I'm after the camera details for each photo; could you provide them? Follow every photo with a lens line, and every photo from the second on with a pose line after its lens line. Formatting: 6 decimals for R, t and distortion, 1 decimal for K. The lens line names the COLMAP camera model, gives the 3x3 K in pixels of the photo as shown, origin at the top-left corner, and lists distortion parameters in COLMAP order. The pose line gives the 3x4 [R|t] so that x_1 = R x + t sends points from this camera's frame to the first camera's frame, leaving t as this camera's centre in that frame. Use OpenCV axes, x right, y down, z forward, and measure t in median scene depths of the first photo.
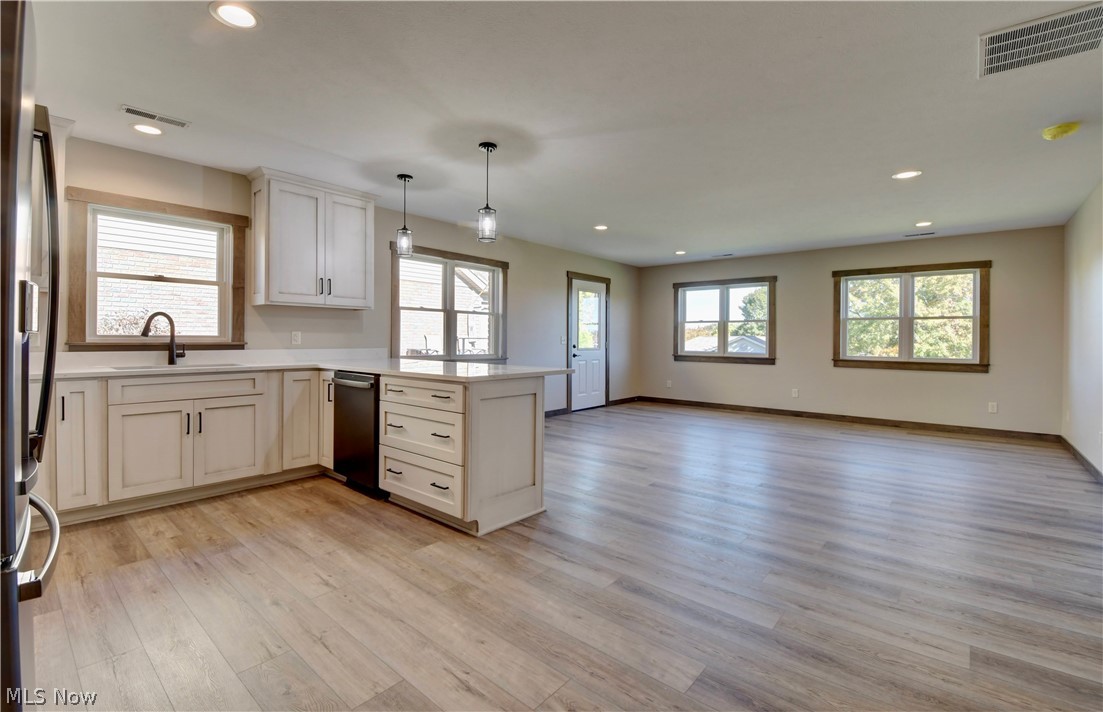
lens RADIAL K [[481.8, 0, 556.2], [0, 481.8, 345.1], [0, 0, 1]] dist [-0.012728, -0.001331]
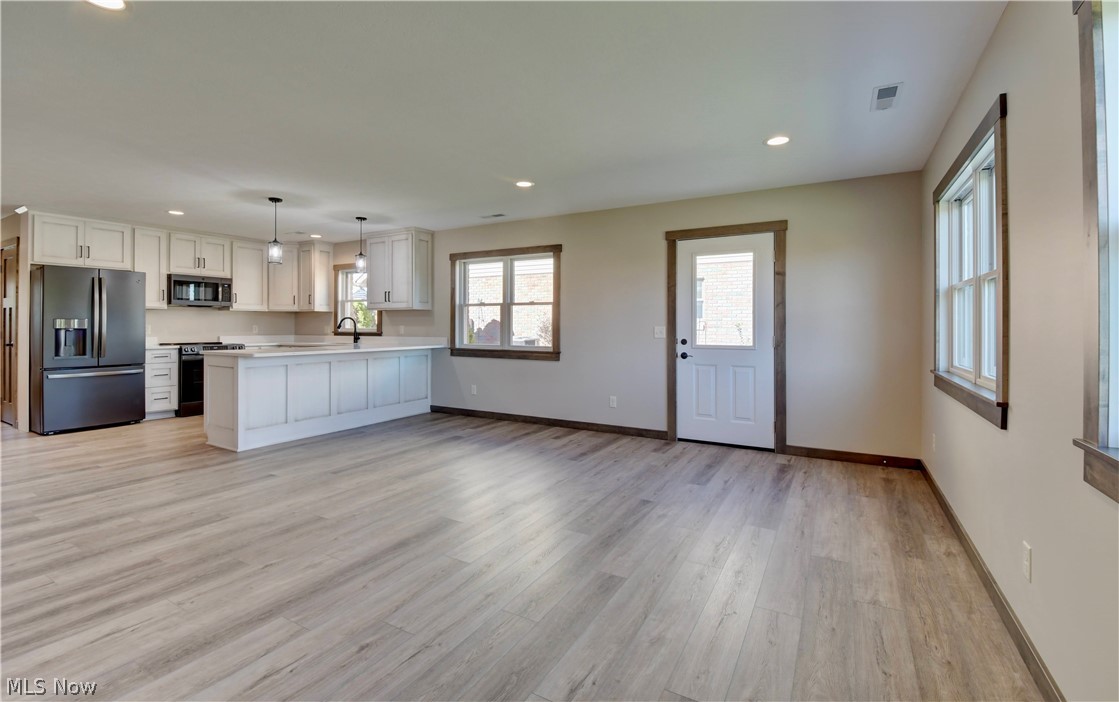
lens RADIAL K [[483.7, 0, 581.0], [0, 483.7, 330.8], [0, 0, 1]] dist [-0.029009, -0.004093]
pose [[0.220721, -0.000539, -0.975337, 1.325032], [-0.014196, 0.999892, -0.003765, -0.015356], [0.975234, 0.014676, 0.220690, 1.423548]]
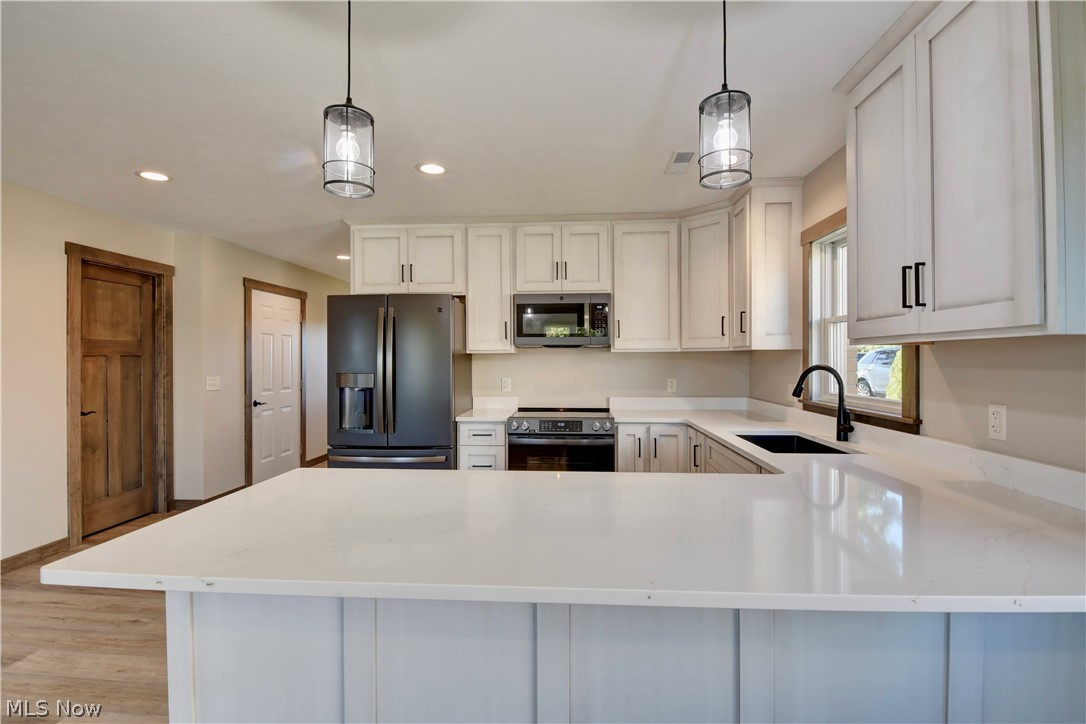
lens RADIAL K [[513.9, 0, 542.5], [0, 513.9, 356.5], [0, 0, 1]] dist [-0.002630, -0.006113]
pose [[-0.806949, -0.009292, -0.590549, -0.018361], [-0.012805, 0.999916, 0.001764, -0.072839], [0.590483, 0.008986, -0.807000, 1.288898]]
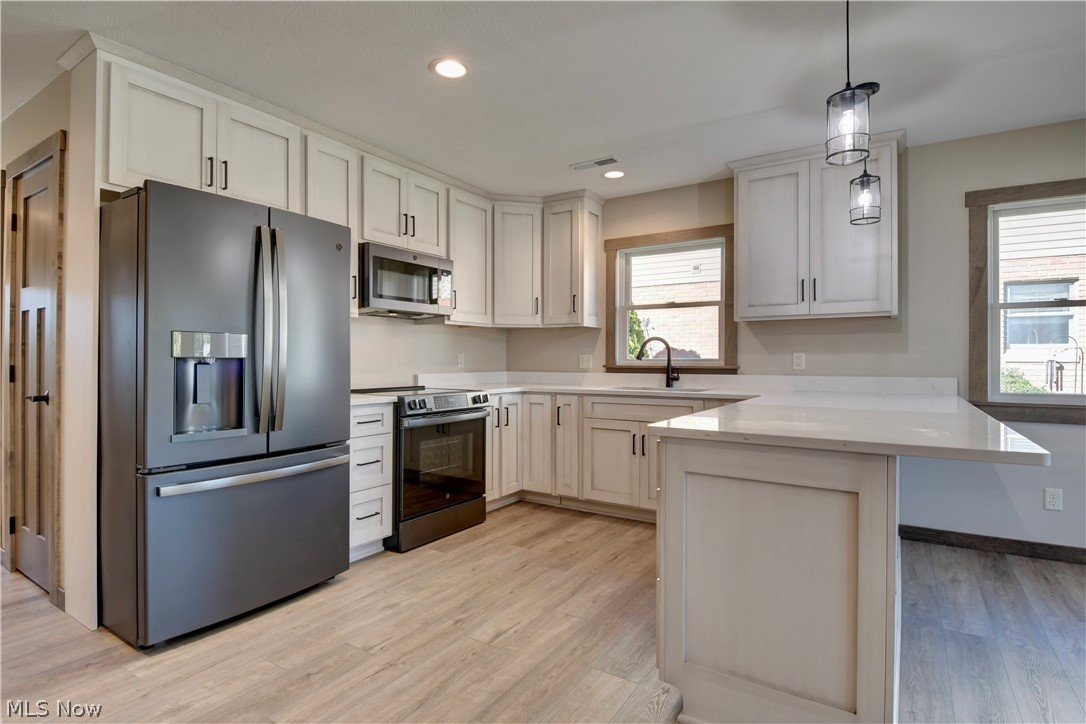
lens RADIAL K [[547.5, 0, 542.6], [0, 547.5, 361.7], [0, 0, 1]] dist [-0.002747, -0.006531]
pose [[0.124756, -0.003385, -0.992182, 0.321905], [-0.014077, 0.999887, -0.005181, -0.004435], [0.992088, 0.014614, 0.124694, 0.559498]]
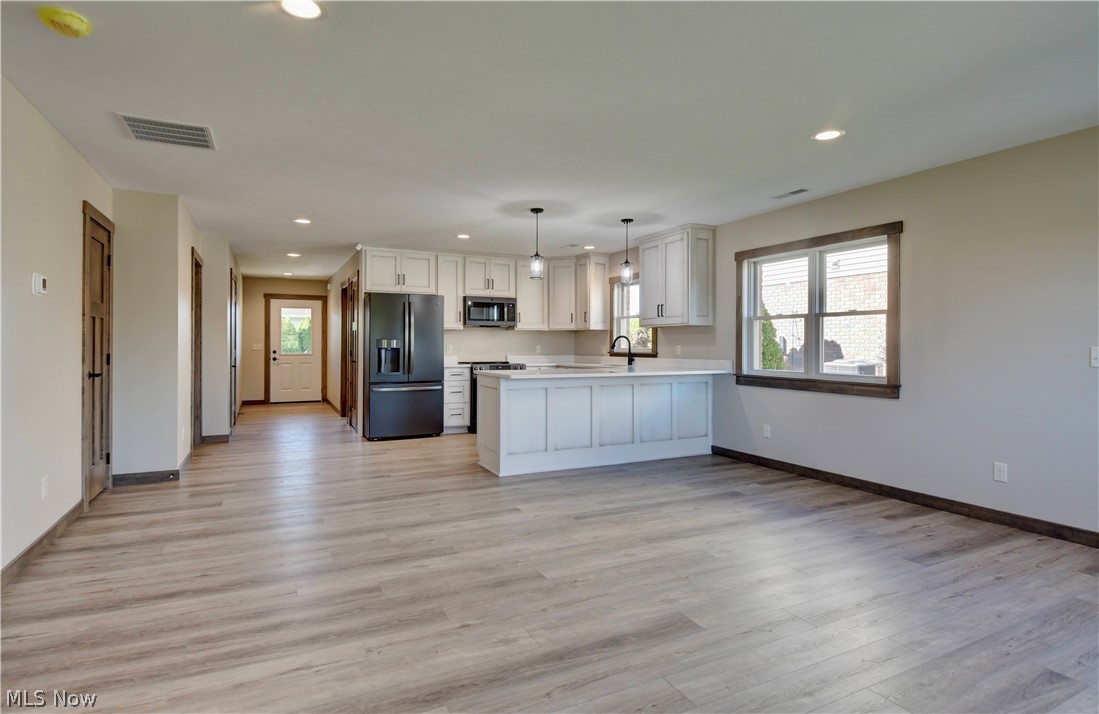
lens RADIAL K [[565.5, 0, 551.2], [0, 565.5, 346.8], [0, 0, 1]] dist [0.009725, -0.020223]
pose [[-0.394864, -0.008151, -0.918703, 1.180642], [-0.019051, 0.999818, -0.000682, -0.018831], [0.918542, 0.017233, -0.394948, 1.497644]]
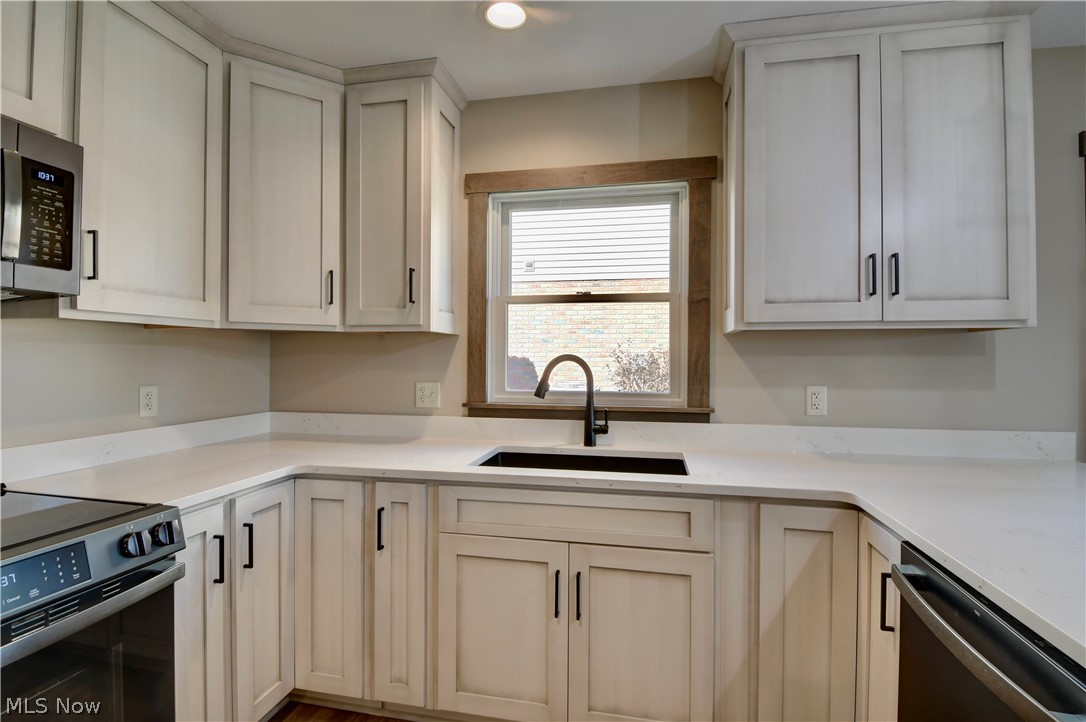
lens RADIAL K [[513.9, 0, 546.4], [0, 513.9, 355.6], [0, 0, 1]] dist [-0.002630, -0.006113]
pose [[0.479151, -0.011597, -0.877656, -0.280502], [-0.011841, 0.999736, -0.019674, -0.051712], [0.877653, 0.019819, 0.478887, 0.635998]]
